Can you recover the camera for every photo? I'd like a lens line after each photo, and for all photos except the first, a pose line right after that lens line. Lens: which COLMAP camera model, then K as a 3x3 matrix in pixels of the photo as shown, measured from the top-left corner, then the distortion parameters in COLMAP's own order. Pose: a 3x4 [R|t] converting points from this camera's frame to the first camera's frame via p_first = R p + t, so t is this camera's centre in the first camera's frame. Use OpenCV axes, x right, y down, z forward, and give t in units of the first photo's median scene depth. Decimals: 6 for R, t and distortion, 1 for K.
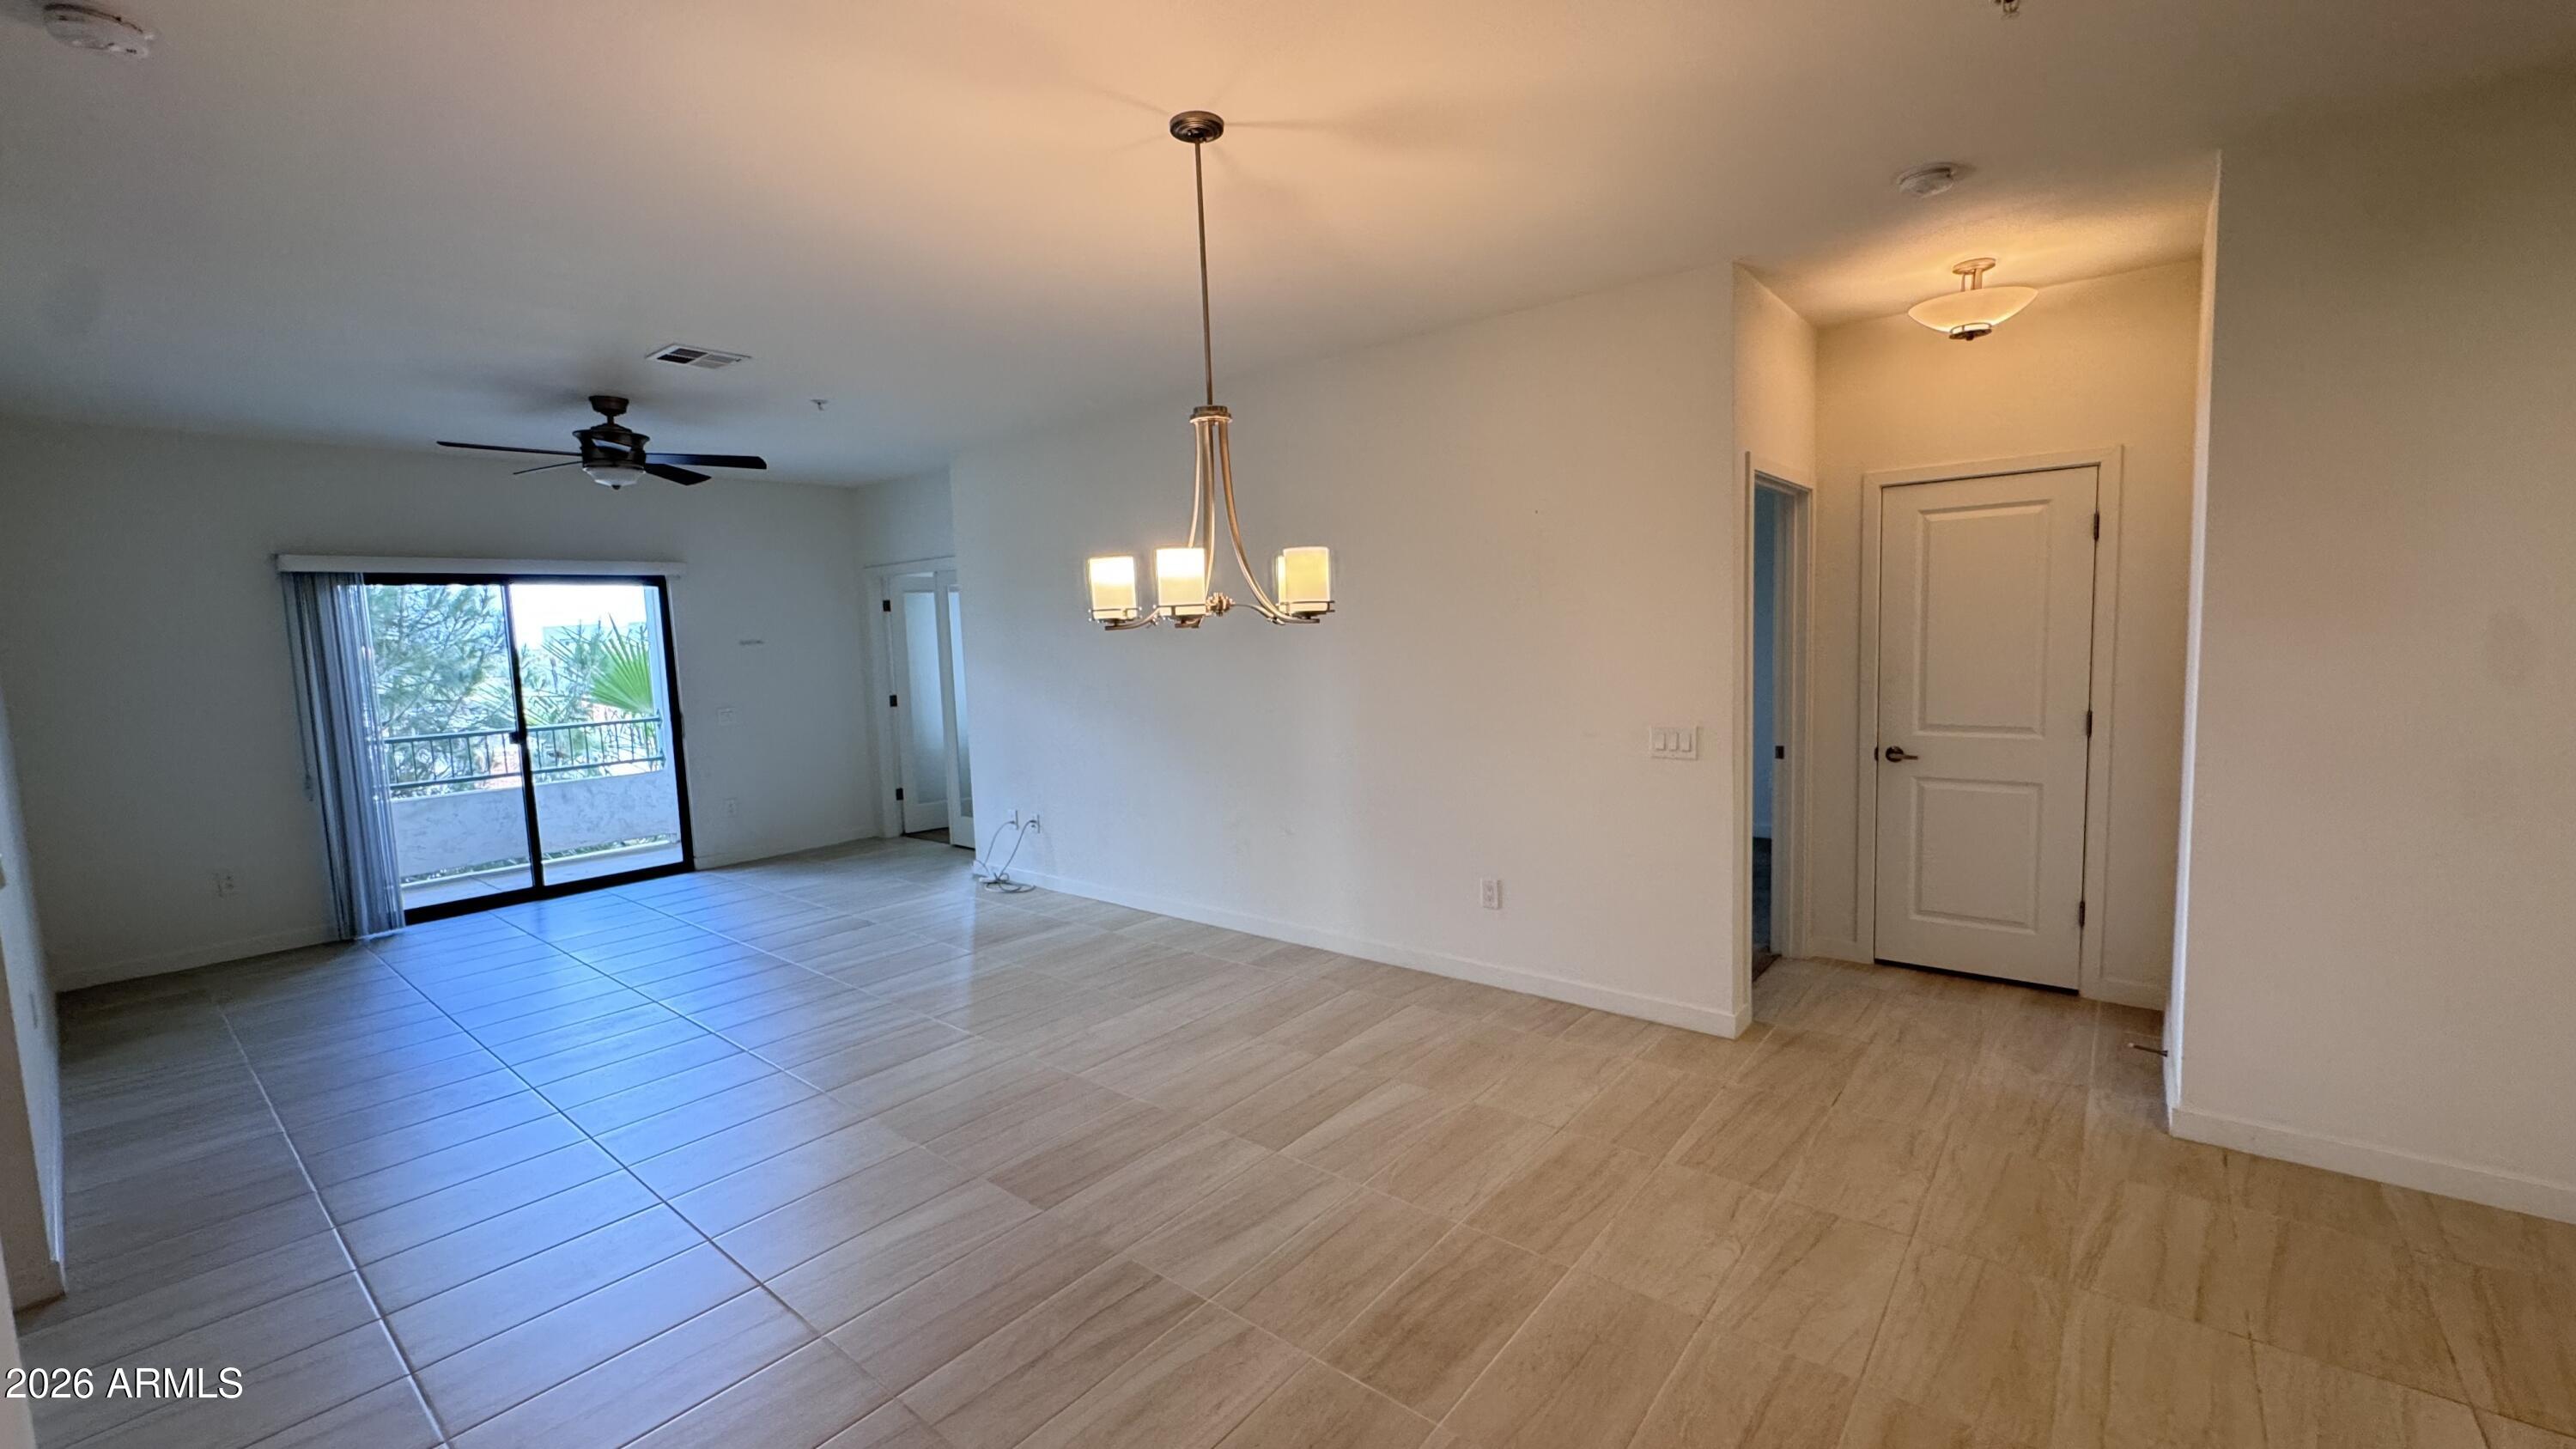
lens RADIAL K [[1021.4, 0, 1286.8], [0, 1021.4, 731.4], [0, 0, 1]] dist [-0.003333, 0.000321]
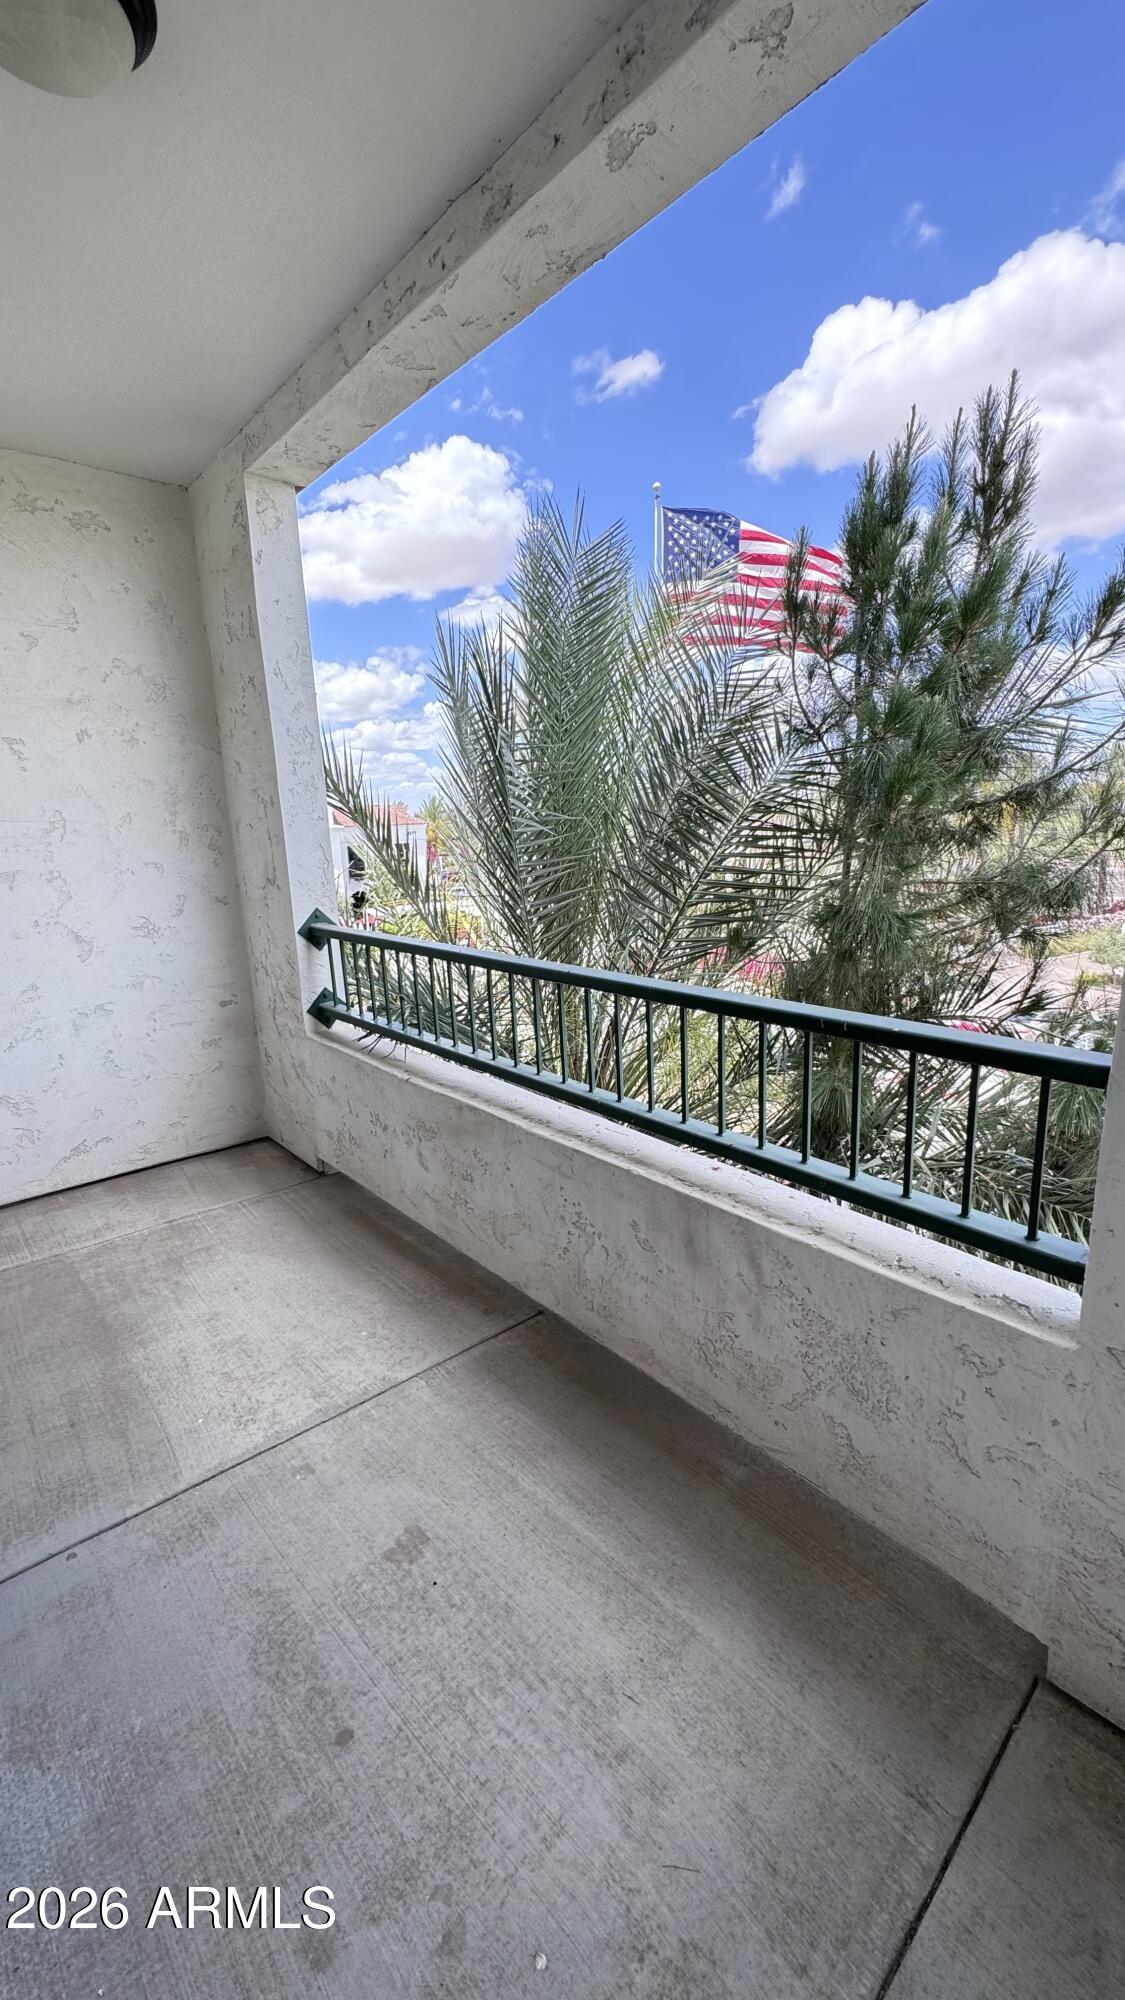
lens RADIAL K [[809.7, 0, 569.8], [0, 809.7, 1003.0], [0, 0, 1]] dist [0.006987, 0.000095]
pose [[-0.163710, 0.254788, -0.953038, -0.488130], [-0.068318, 0.960825, 0.268605, -0.060619], [0.984140, 0.109083, -0.139890, 0.967515]]
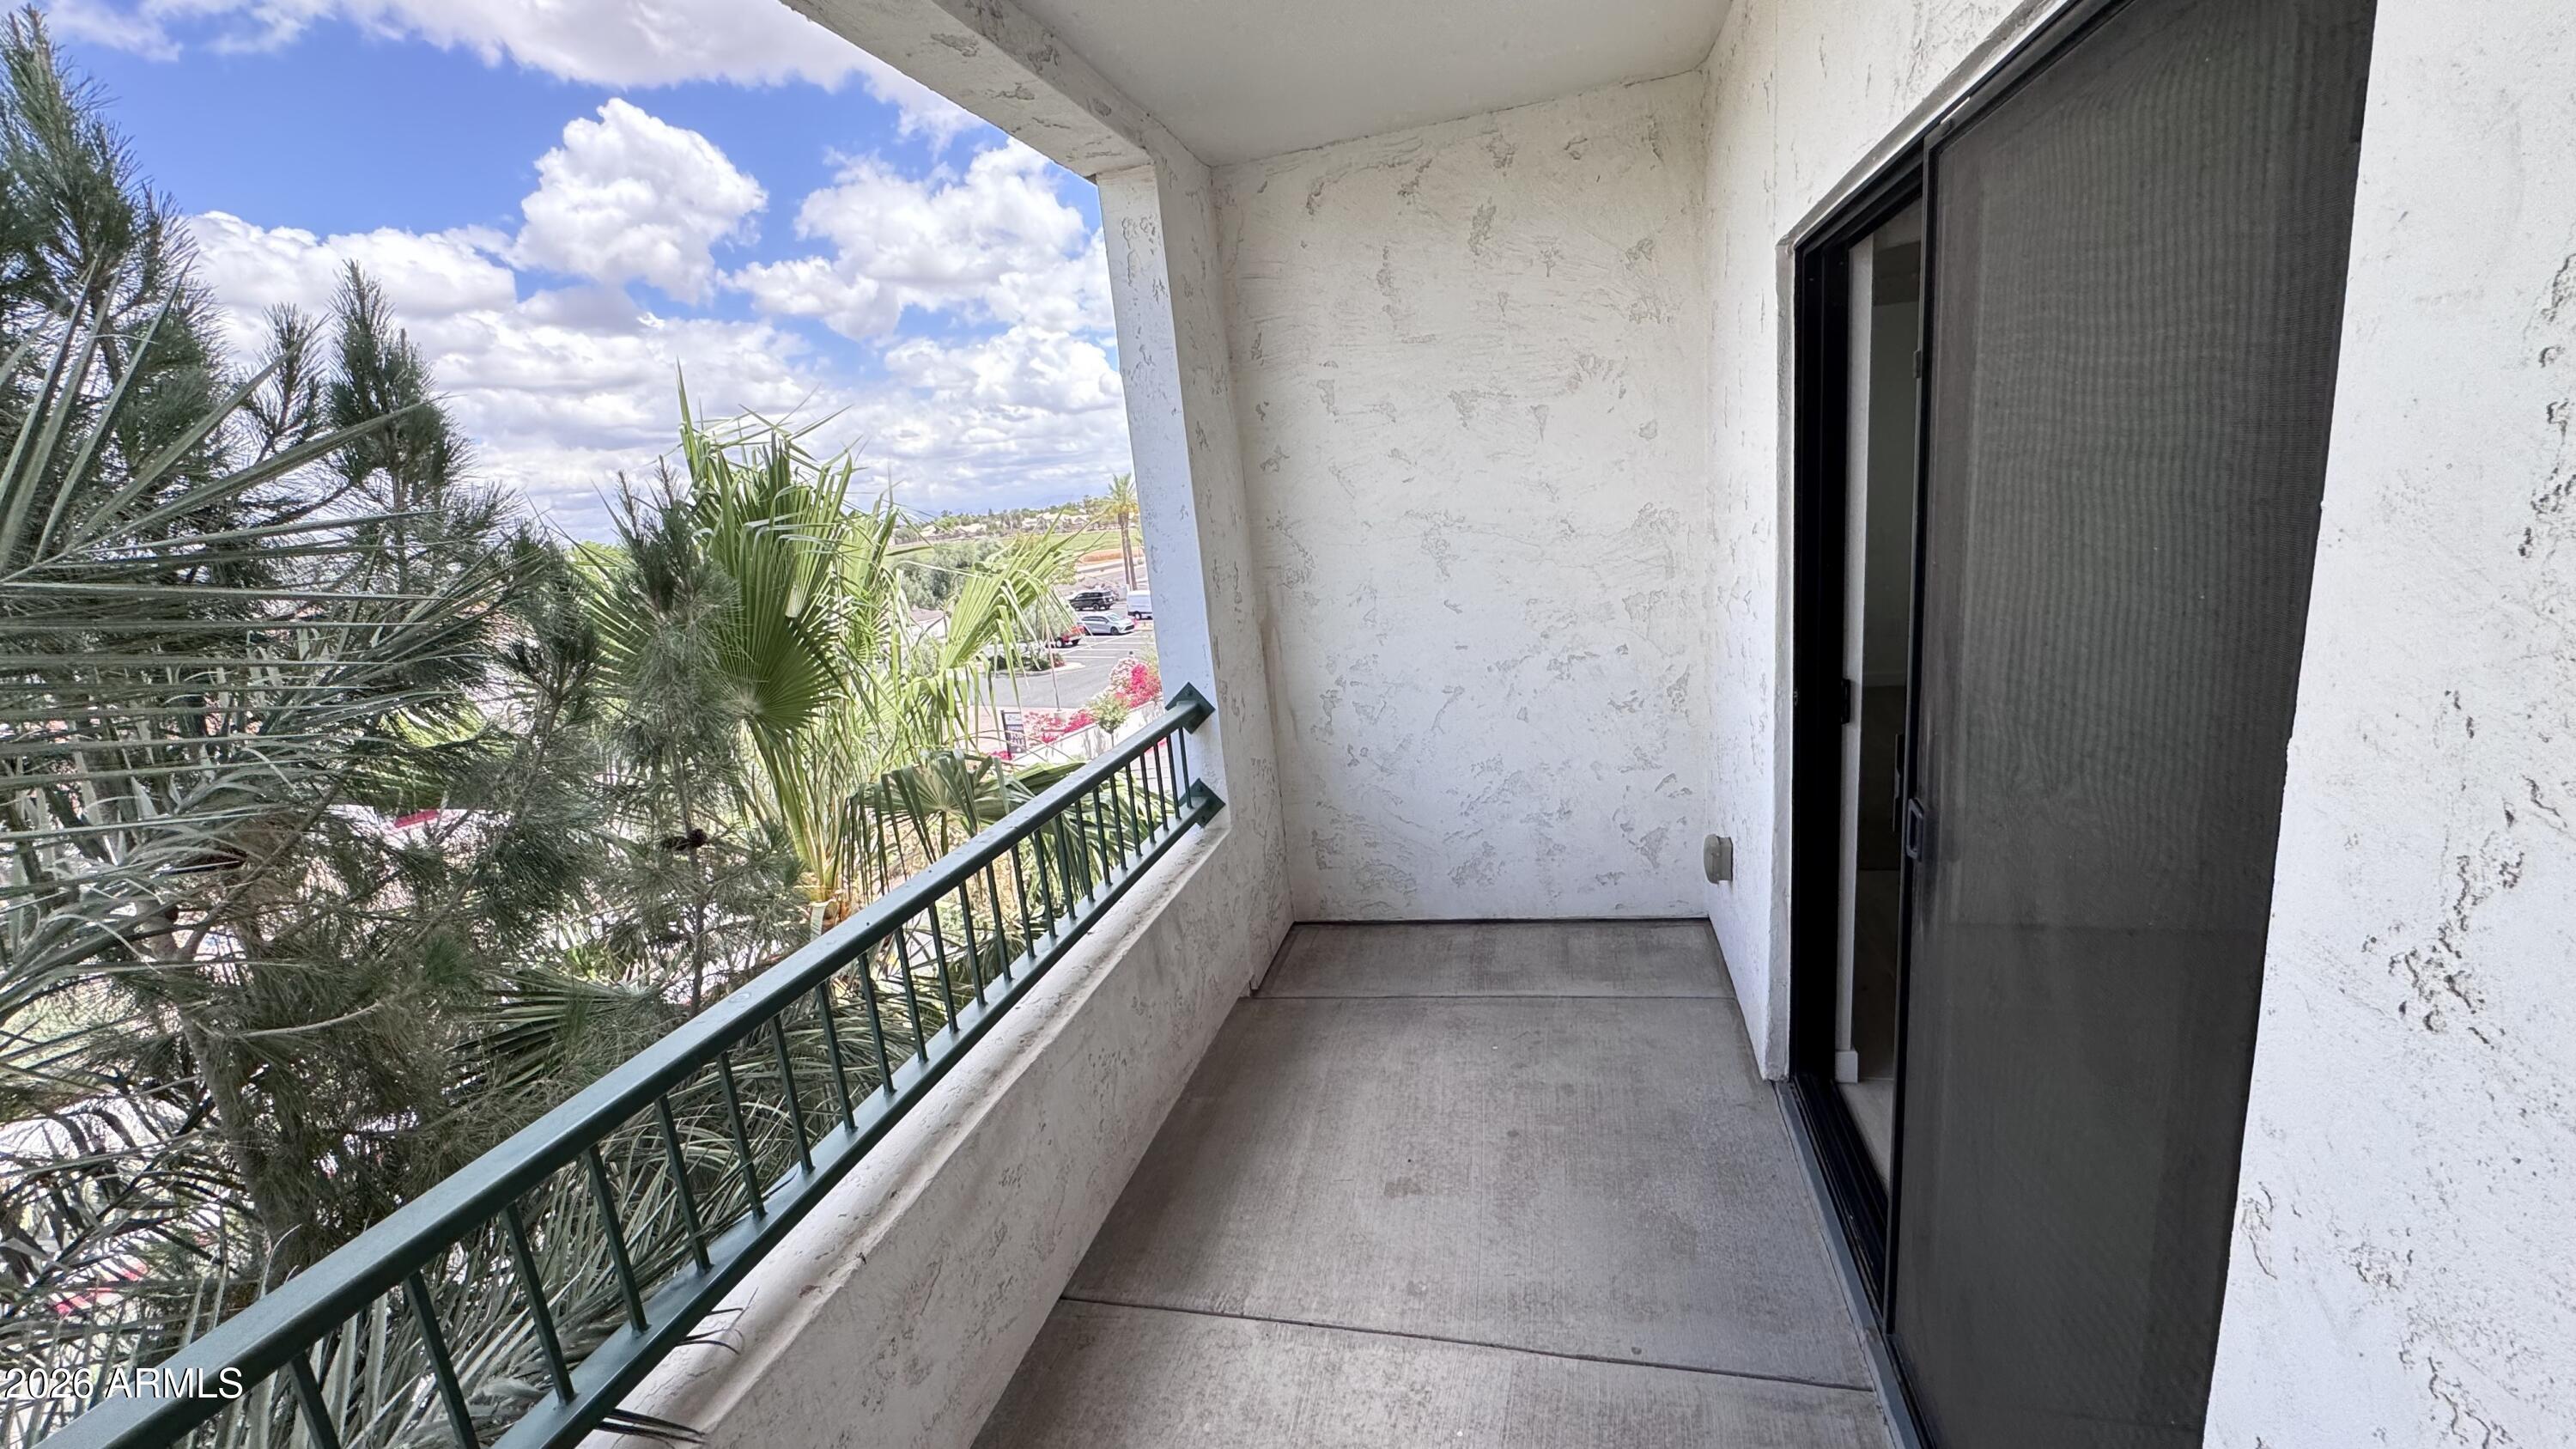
lens RADIAL K [[1043.0, 0, 1288.0], [0, 1043.0, 724.5], [0, 0, 1]] dist [0.006987, 0.000095]
pose [[0.904365, -0.150169, 0.399465, -0.773890], [0.113063, 0.986906, 0.115034, -0.050698], [-0.411509, -0.058868, 0.909502, 0.653078]]
